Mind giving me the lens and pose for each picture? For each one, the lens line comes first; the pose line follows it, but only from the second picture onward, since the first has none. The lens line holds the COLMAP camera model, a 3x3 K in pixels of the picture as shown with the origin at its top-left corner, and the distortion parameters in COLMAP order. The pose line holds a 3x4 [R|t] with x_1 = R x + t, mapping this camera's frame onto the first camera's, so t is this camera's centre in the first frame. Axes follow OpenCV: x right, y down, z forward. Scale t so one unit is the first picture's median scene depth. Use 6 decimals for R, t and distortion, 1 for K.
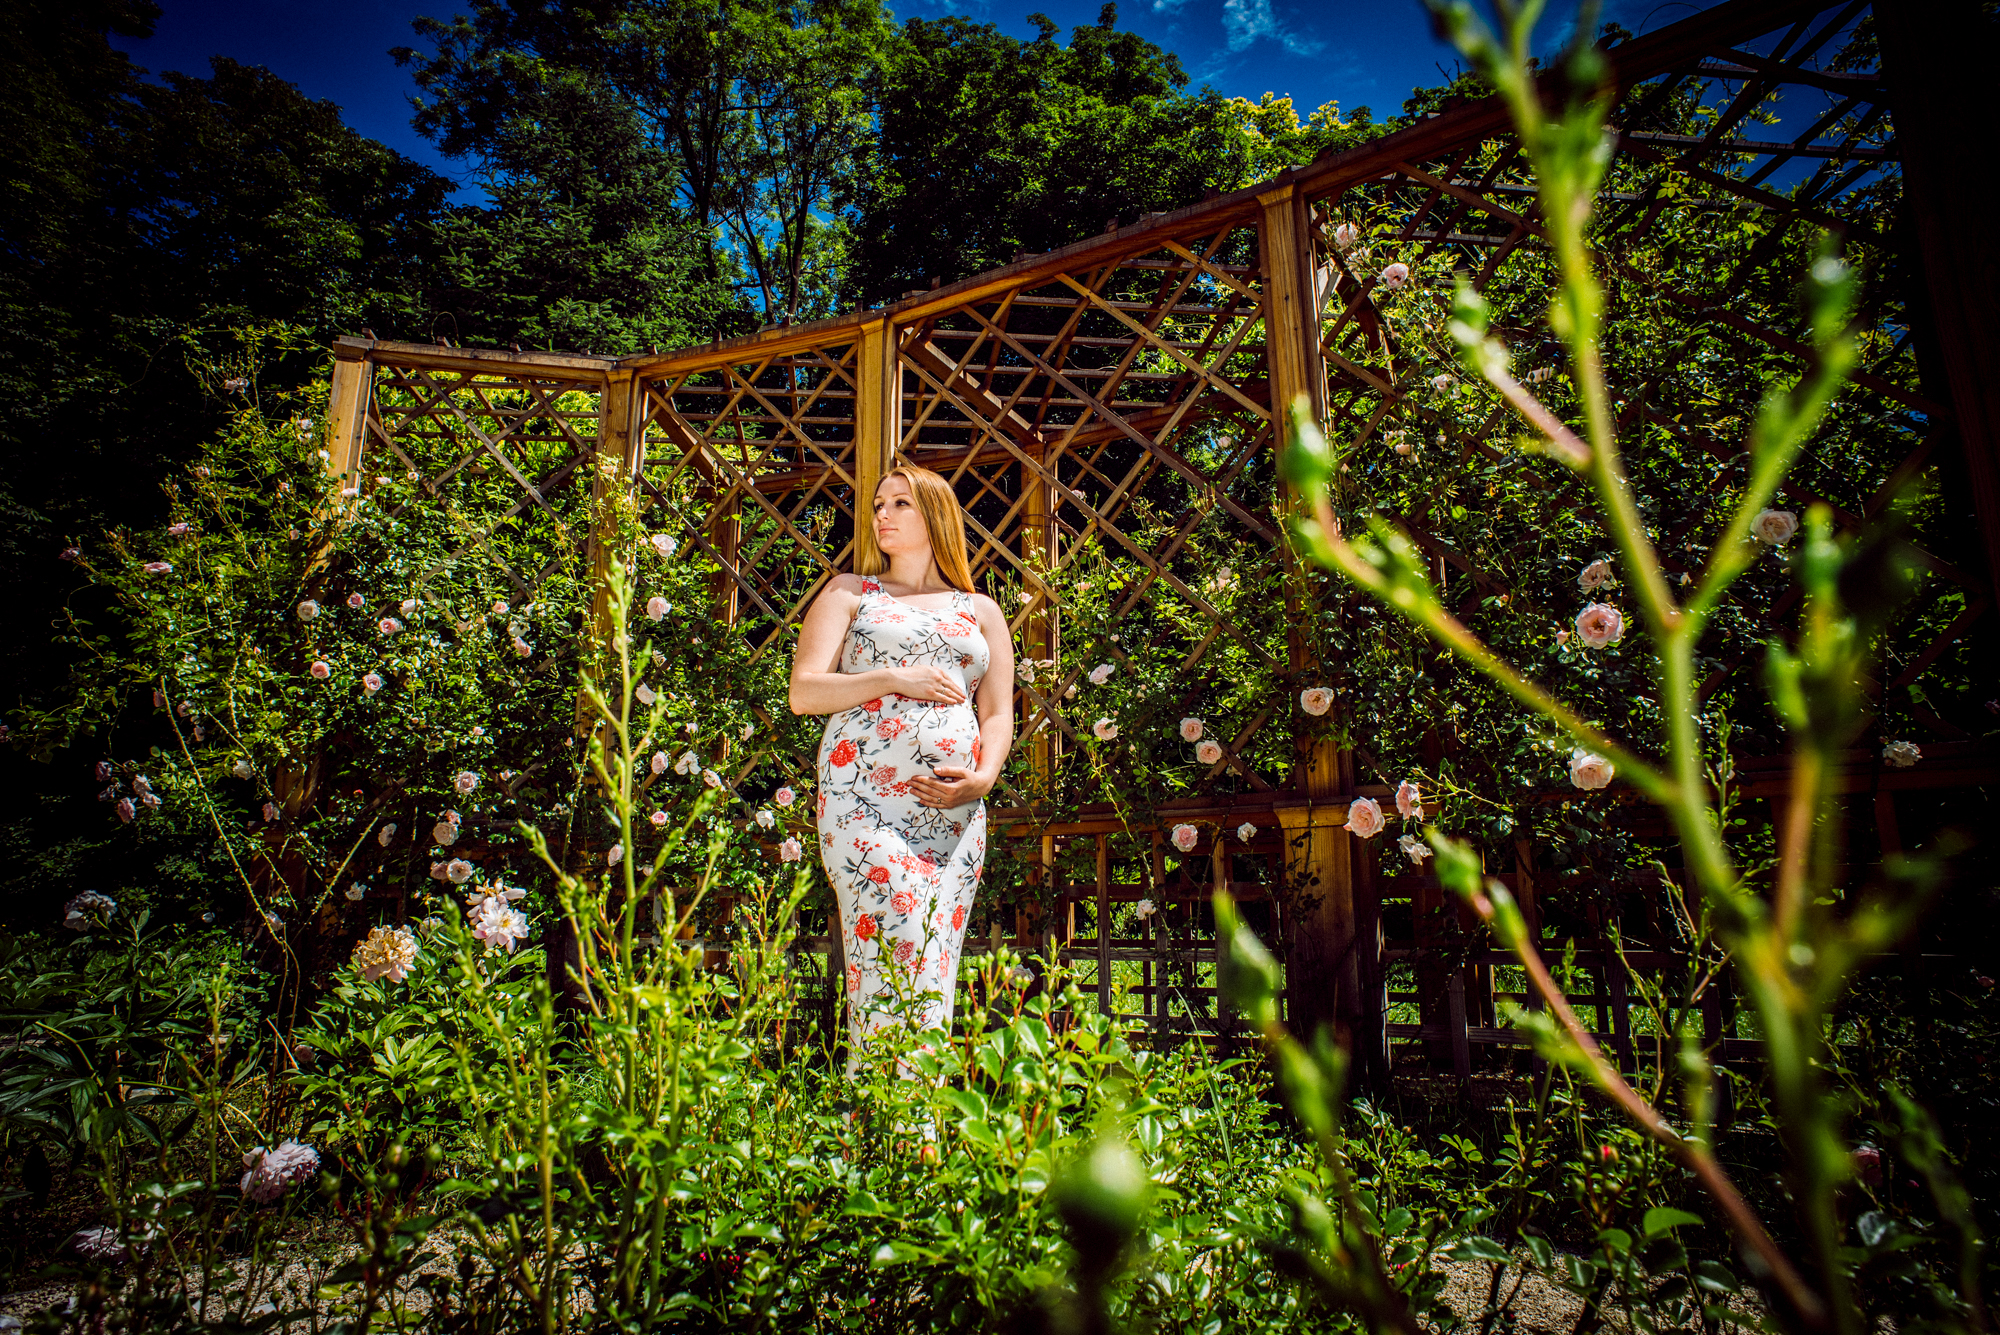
lens RADIAL K [[1127.1, 0, 1000.0], [0, 1127.1, 667.5], [0, 0, 1]] dist [-0.091439, 0.059902]
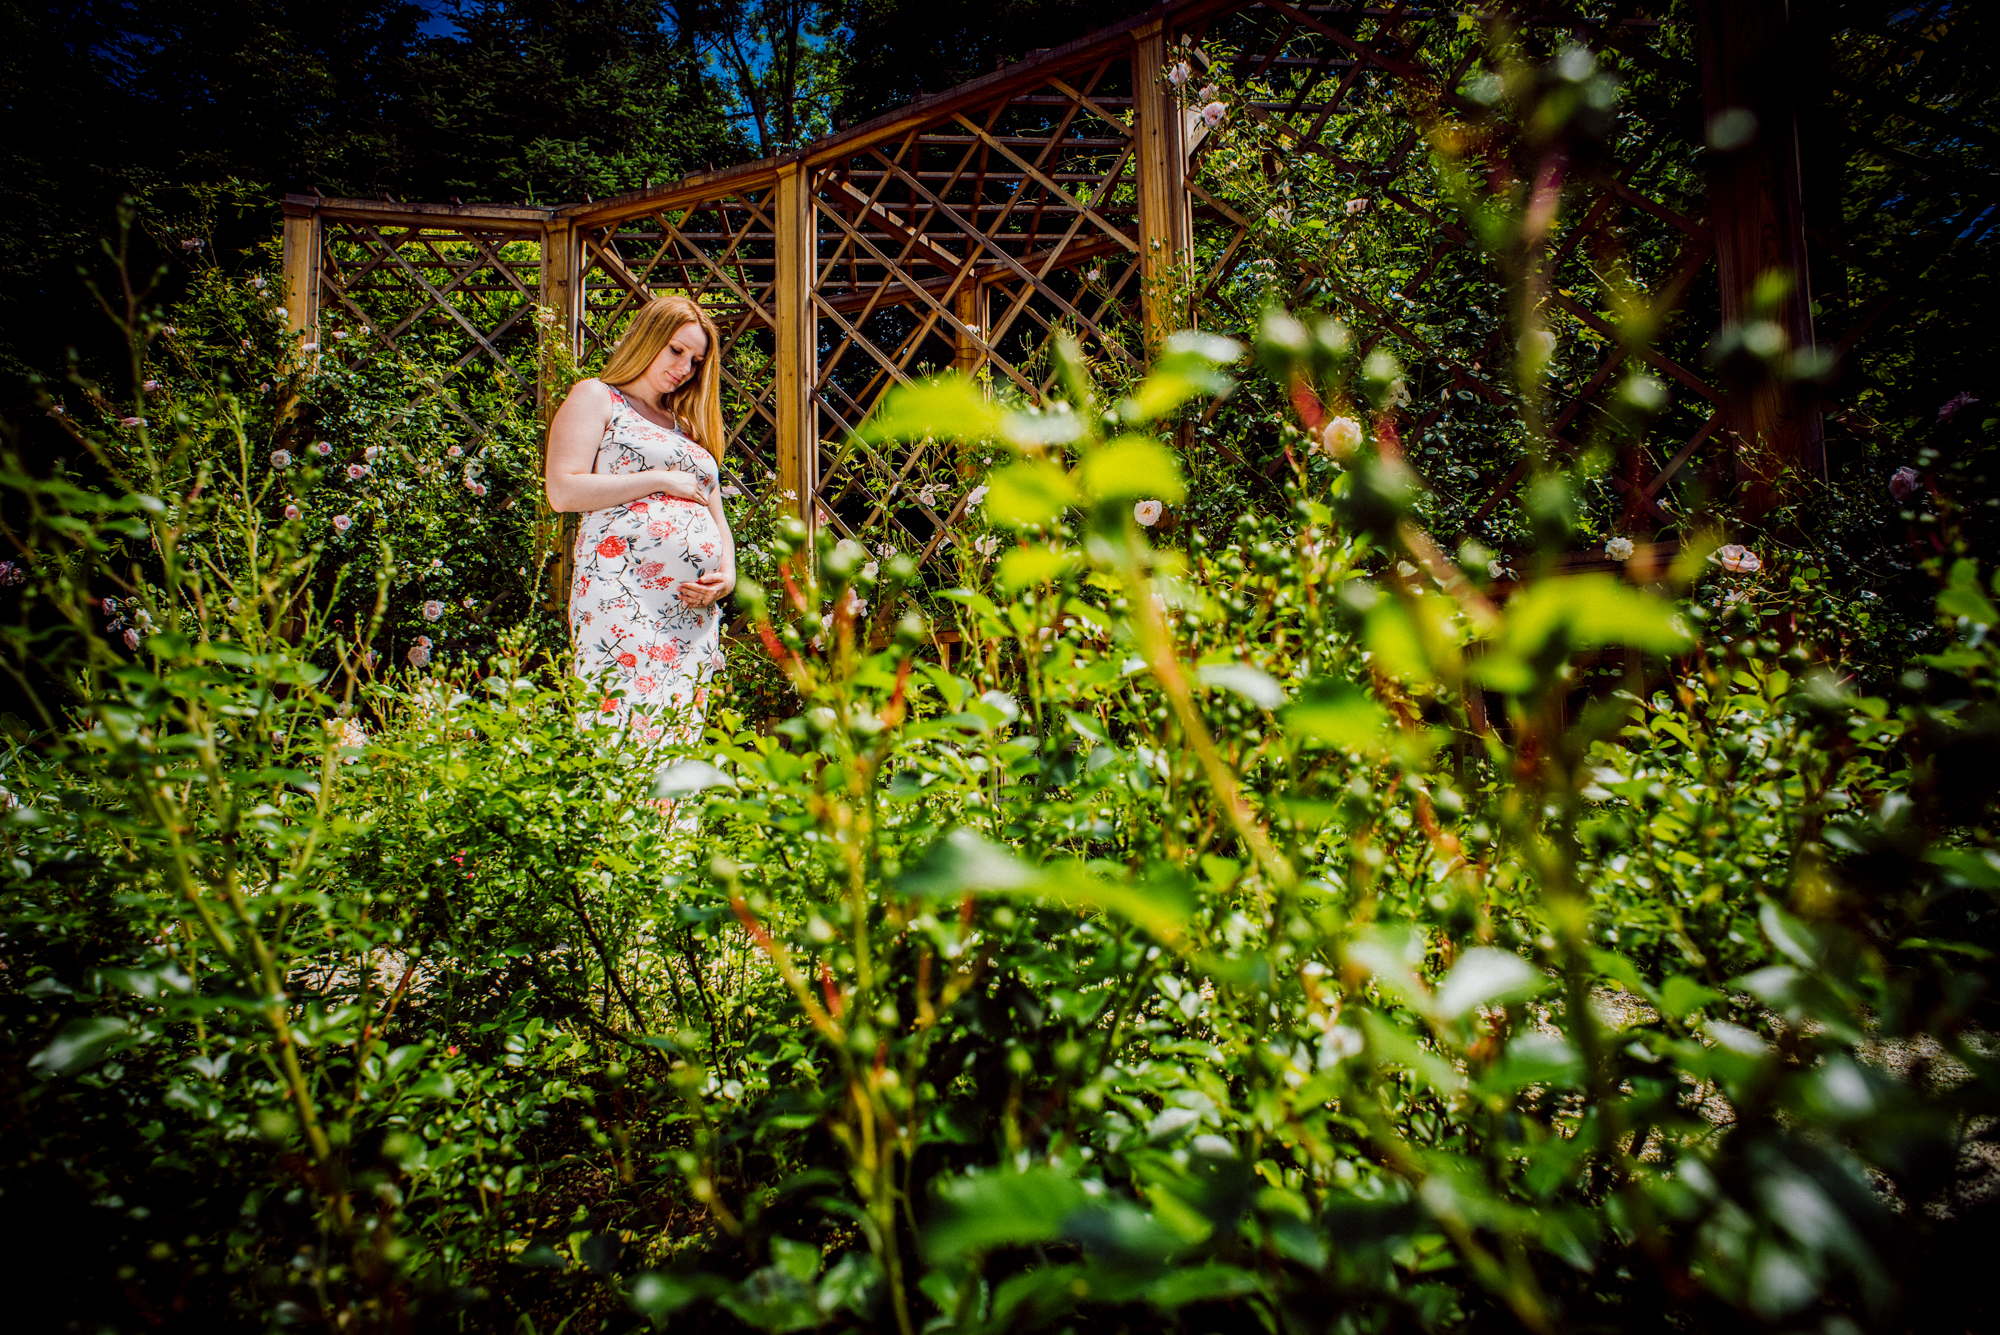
lens RADIAL K [[1127.1, 0, 1000.0], [0, 1127.1, 667.5], [0, 0, 1]] dist [-0.091439, 0.059902]
pose [[0.999535, -0.018109, -0.024542, 0.099988], [0.021409, 0.989683, 0.141669, 0.013141], [0.021724, -0.142129, 0.989610, -0.085272]]
